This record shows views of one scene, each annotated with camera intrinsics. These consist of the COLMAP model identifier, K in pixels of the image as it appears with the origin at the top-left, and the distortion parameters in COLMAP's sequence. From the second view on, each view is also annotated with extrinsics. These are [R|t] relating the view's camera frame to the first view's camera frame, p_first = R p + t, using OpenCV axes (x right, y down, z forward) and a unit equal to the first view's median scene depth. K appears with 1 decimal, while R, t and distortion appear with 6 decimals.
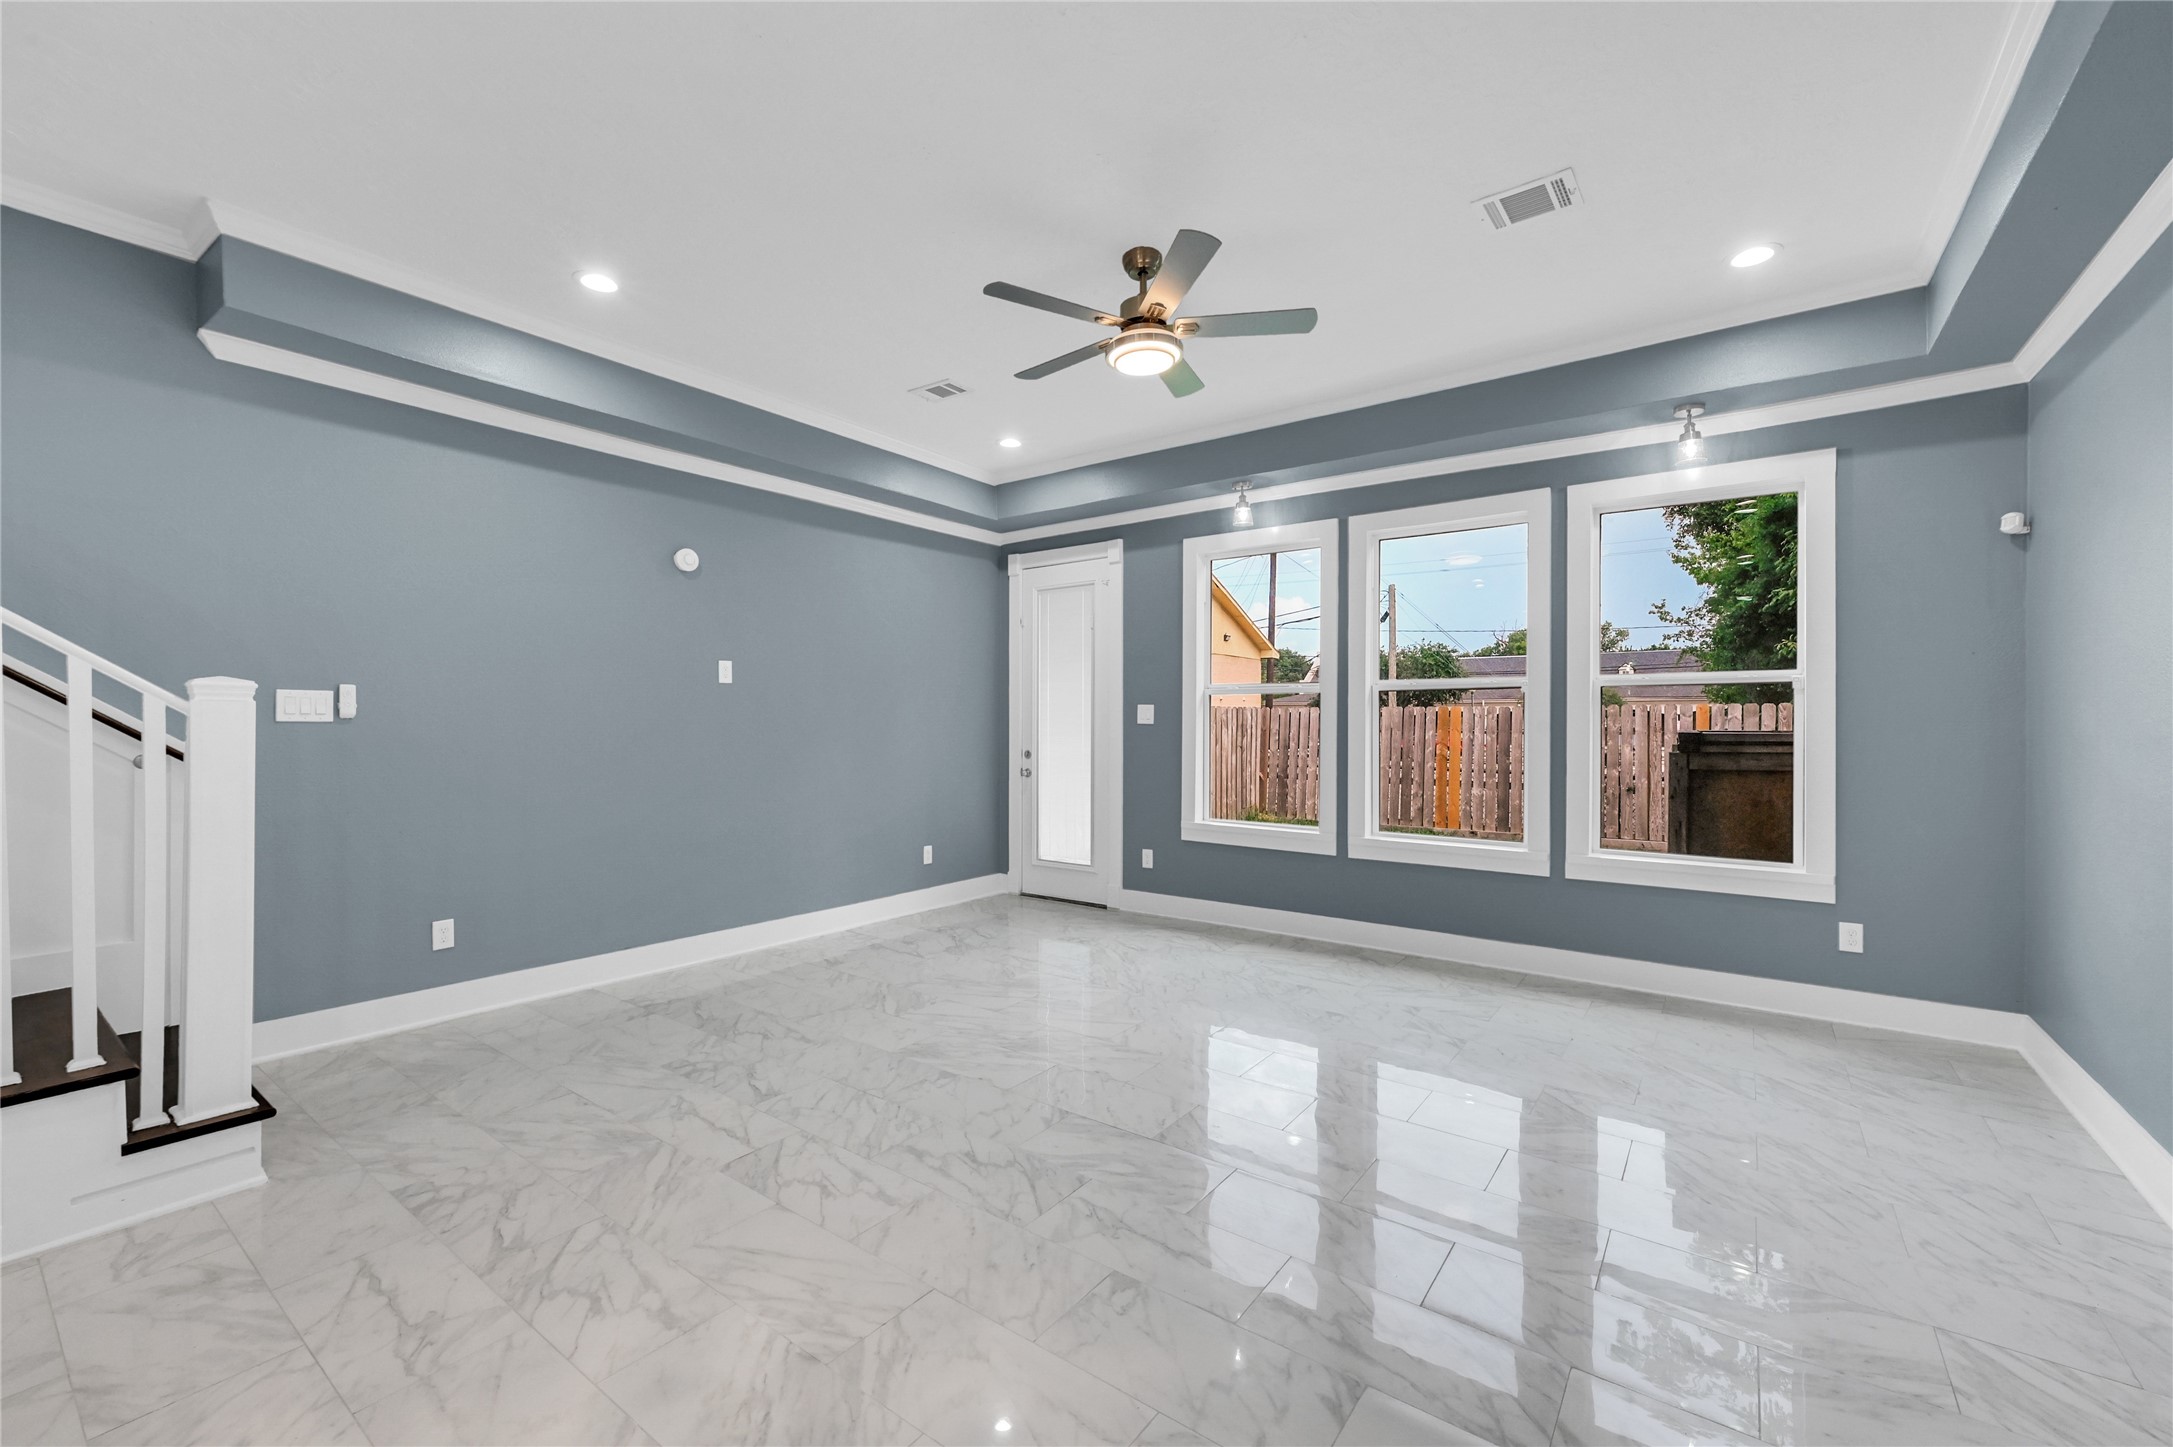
lens RADIAL K [[870.3, 0, 1097.8], [0, 870.3, 721.6], [0, 0, 1]] dist [0.003336, -0.000909]
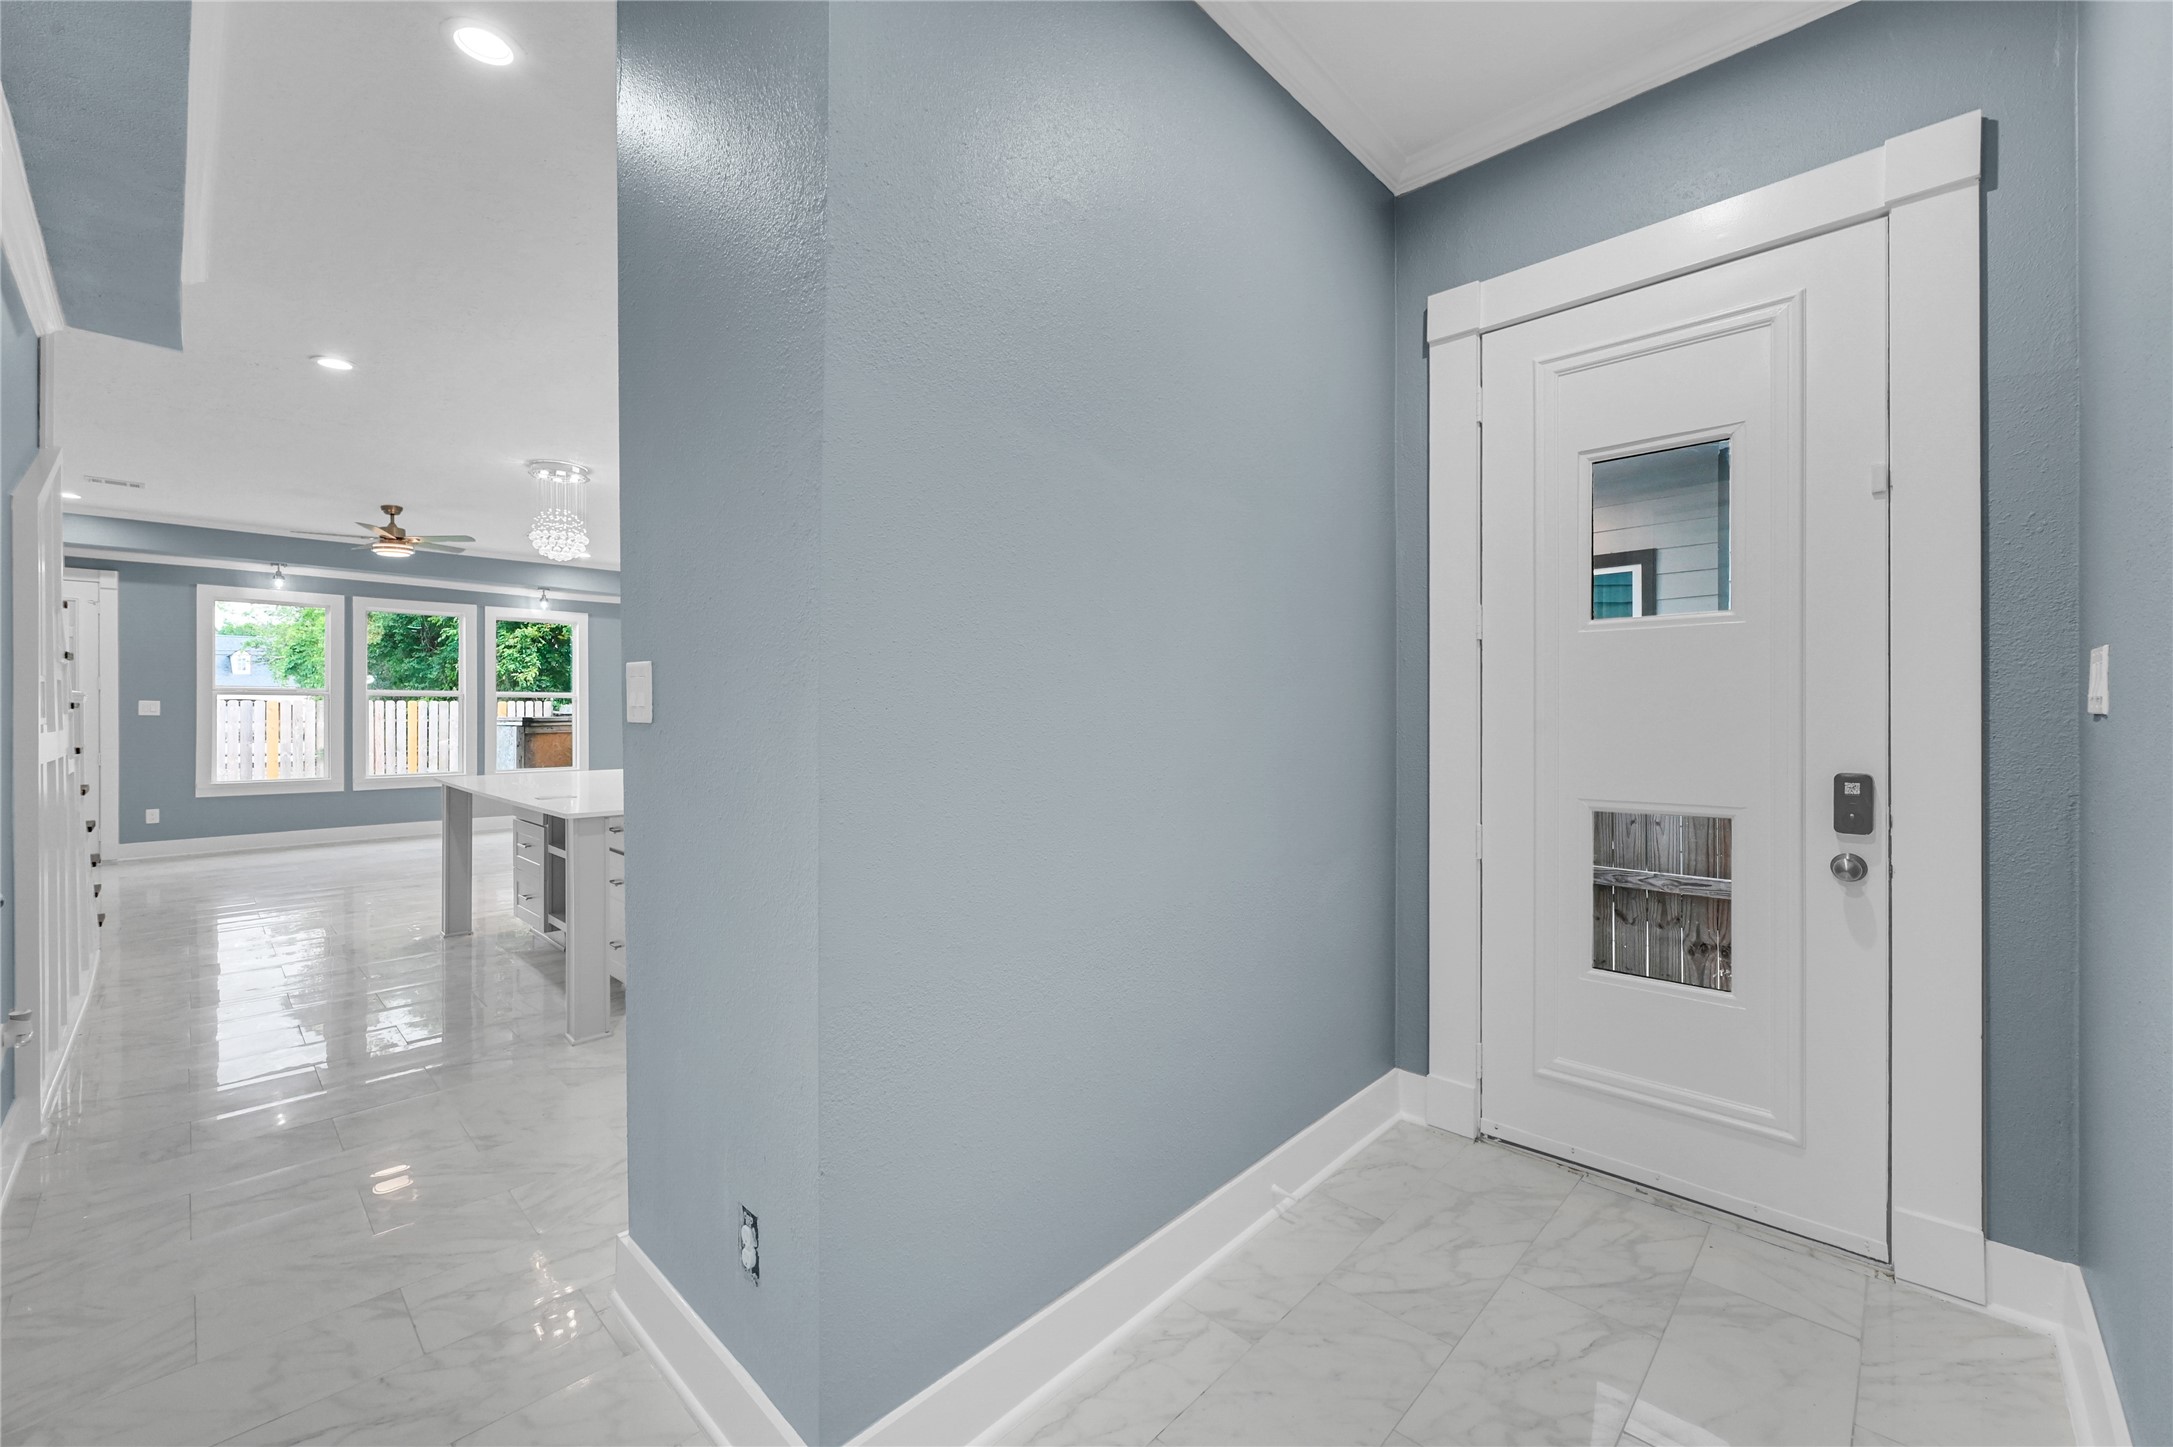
lens RADIAL K [[870.3, 0, 1090.2], [0, 870.3, 715.0], [0, 0, 1]] dist [0.003336, -0.000909]
pose [[0.137957, -0.004893, 0.990426, -1.535777], [0.003221, 0.999985, 0.004492, 0.000933], [-0.990433, 0.002570, 0.137971, -0.876385]]
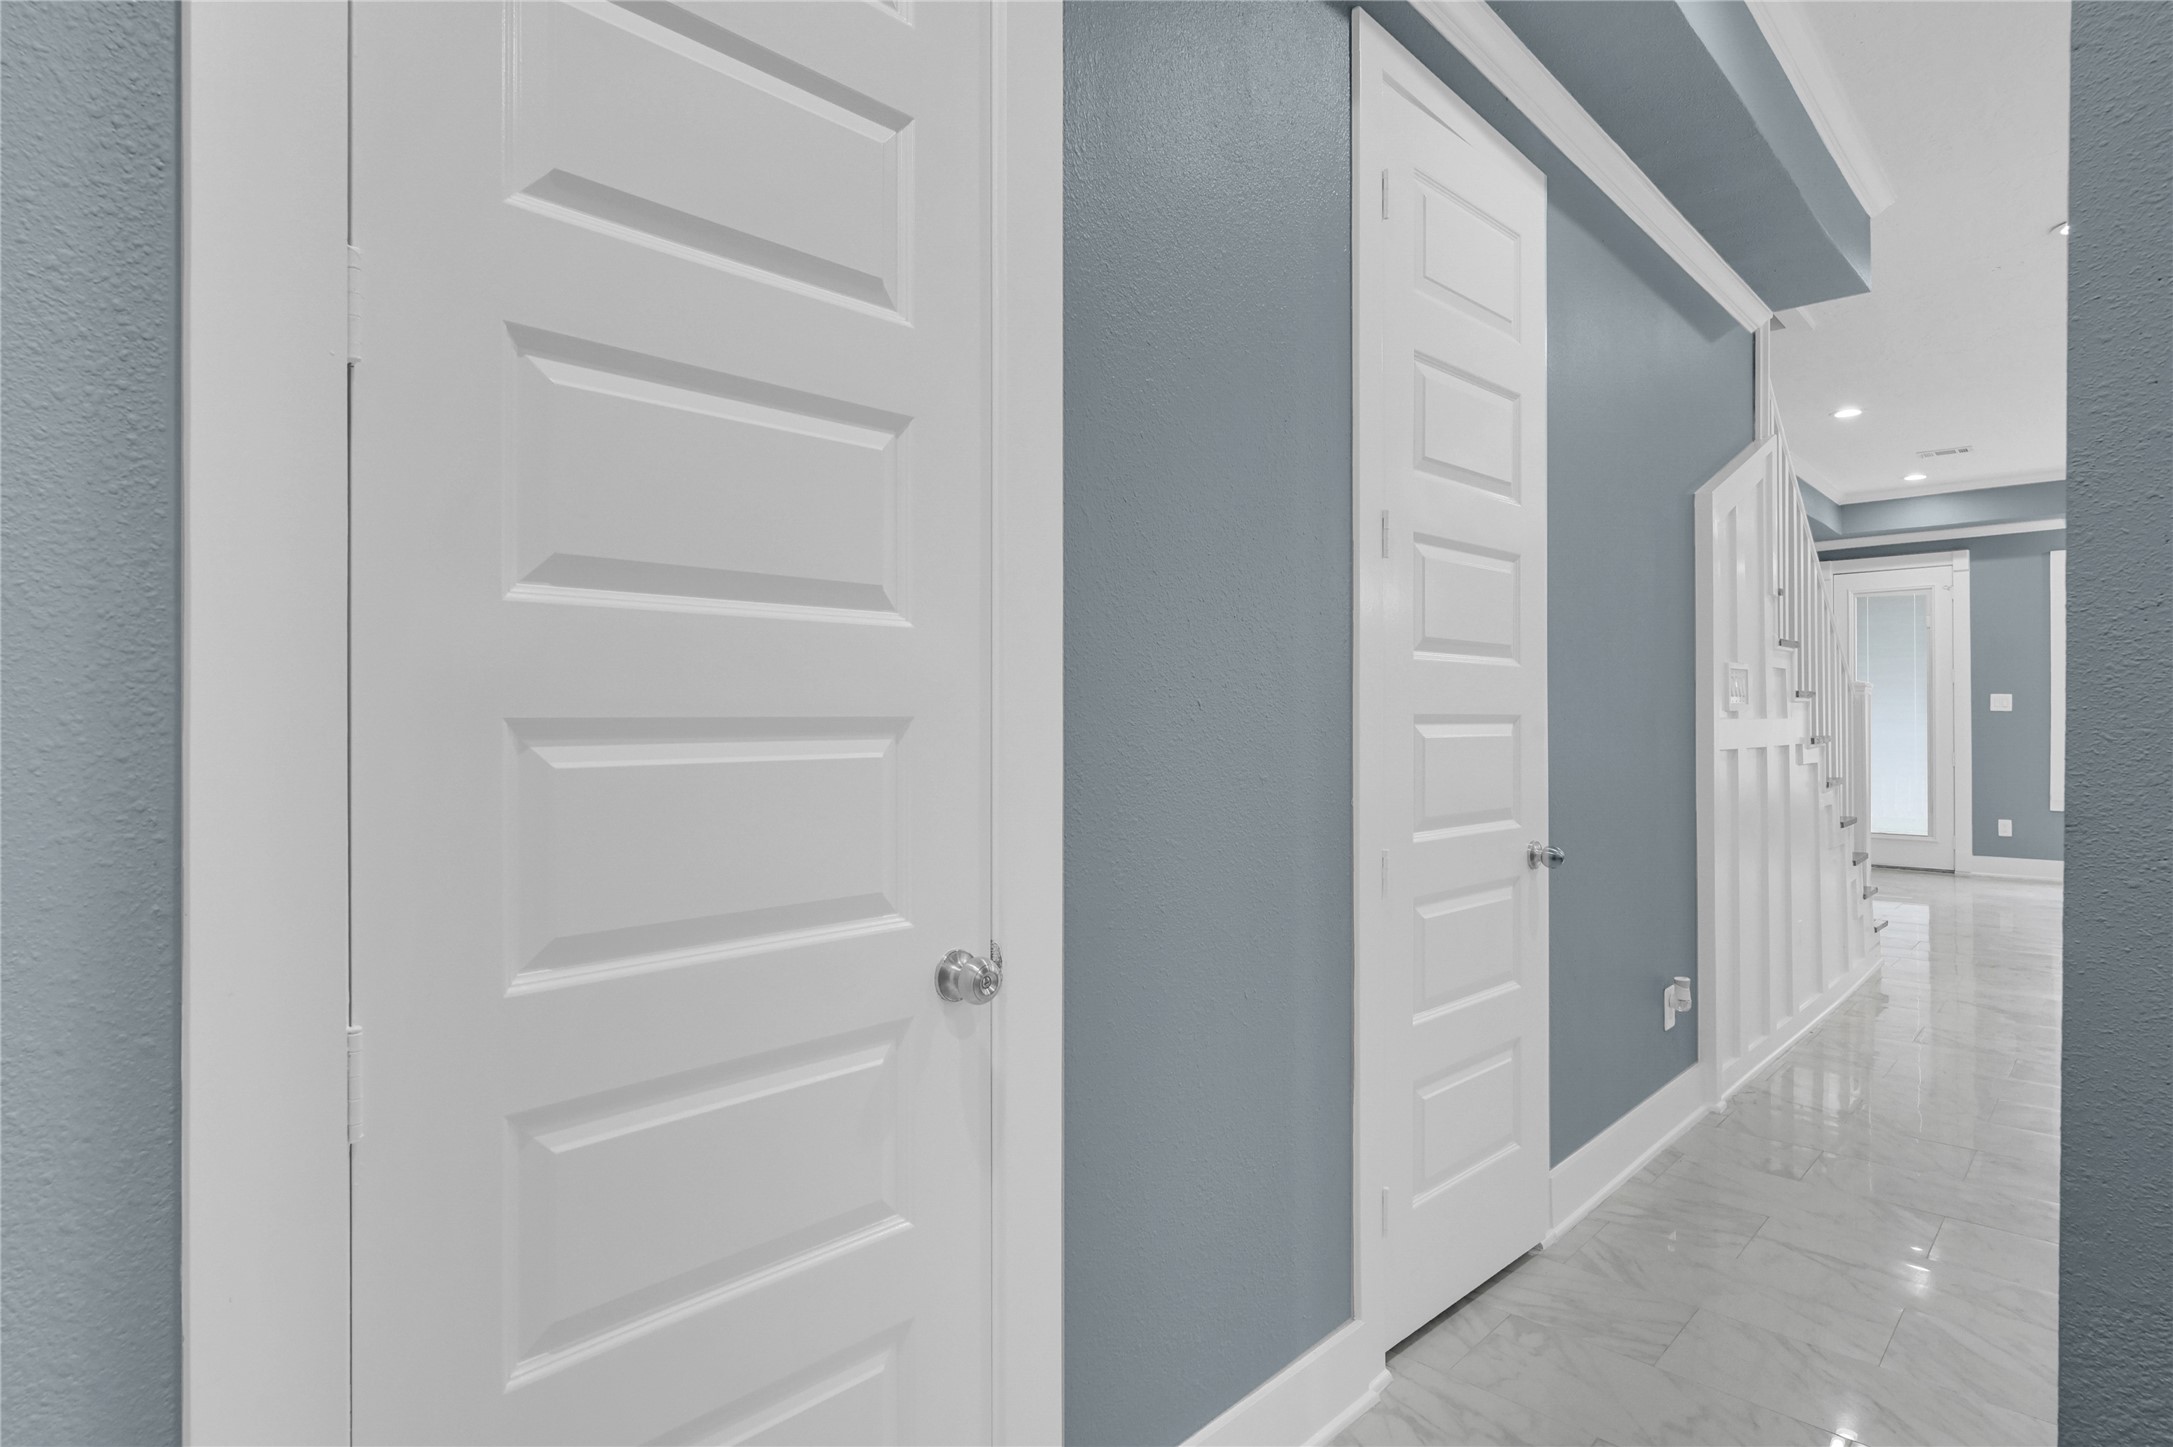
lens RADIAL K [[1146.5, 0, 1082.5], [0, 1146.5, 709.9], [0, 0, 1]] dist [0.001595, -0.000117]
pose [[0.990253, -0.005877, -0.139159, -1.345012], [0.004371, 0.999929, -0.011128, 0.018272], [0.139214, 0.010411, 0.990208, -0.963627]]
